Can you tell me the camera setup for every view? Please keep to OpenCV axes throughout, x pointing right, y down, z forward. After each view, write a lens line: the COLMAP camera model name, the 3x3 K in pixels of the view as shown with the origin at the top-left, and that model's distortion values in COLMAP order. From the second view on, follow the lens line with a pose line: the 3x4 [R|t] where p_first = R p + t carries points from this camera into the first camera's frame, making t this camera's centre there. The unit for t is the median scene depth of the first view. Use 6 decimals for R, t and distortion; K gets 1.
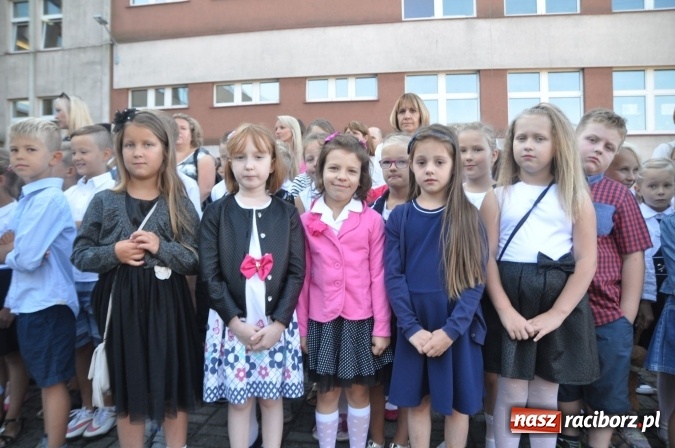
lens RADIAL K [[500.7, 0, 339.3], [0, 500.7, 205.5], [0, 0, 1]] dist [-0.112372, 0.073984]
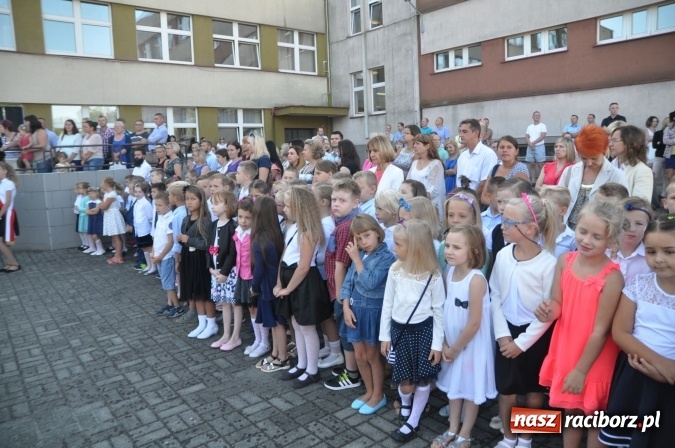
lens RADIAL K [[509.3, 0, 336.3], [0, 509.3, 210.9], [0, 0, 1]] dist [-0.100626, 0.026229]
pose [[0.740149, 0.056279, -0.670083, 0.206155], [0.043077, 0.990476, 0.130770, -0.039689], [0.671061, -0.125655, 0.730676, -0.046058]]
